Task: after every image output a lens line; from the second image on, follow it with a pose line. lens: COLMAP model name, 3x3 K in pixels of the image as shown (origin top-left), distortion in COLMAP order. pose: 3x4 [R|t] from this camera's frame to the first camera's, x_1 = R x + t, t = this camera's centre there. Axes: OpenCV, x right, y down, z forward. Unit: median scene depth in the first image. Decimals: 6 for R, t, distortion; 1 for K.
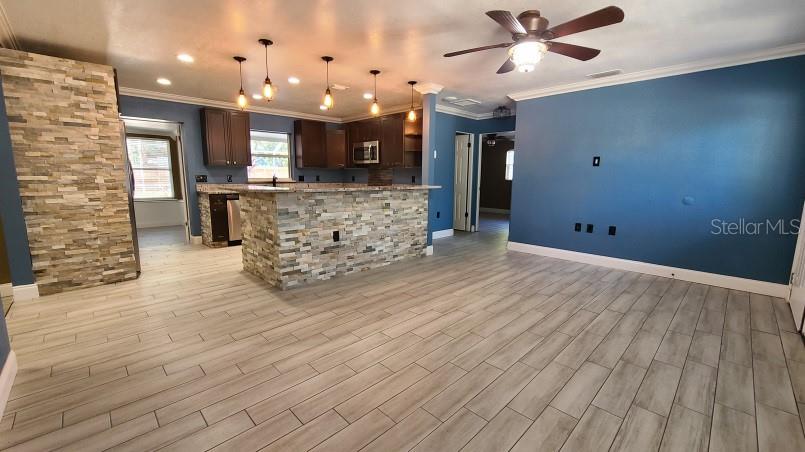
lens RADIAL K [[330.2, 0, 400.3], [0, 330.2, 222.9], [0, 0, 1]] dist [-0.000466, -0.000301]
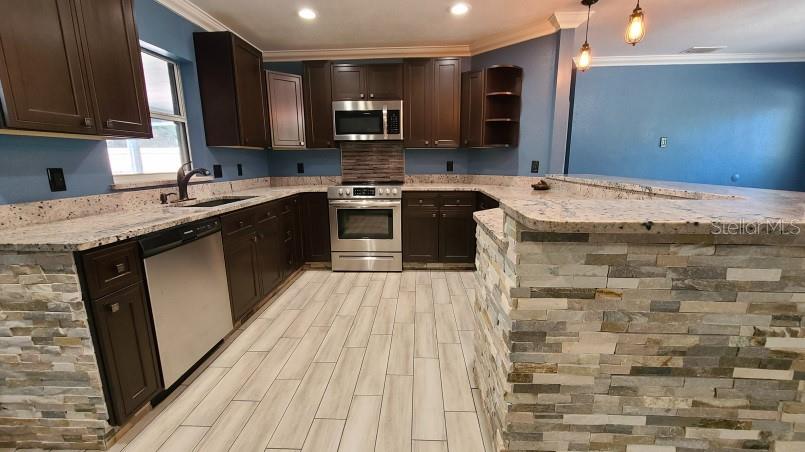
lens RADIAL K [[330.2, 0, 402.8], [0, 330.2, 225.6], [0, 0, 1]] dist [-0.000466, -0.000301]
pose [[0.734795, -0.145811, 0.662431, -0.841005], [0.110473, 0.989307, 0.095220, -0.151732], [-0.669232, 0.003214, 0.743046, 0.995681]]
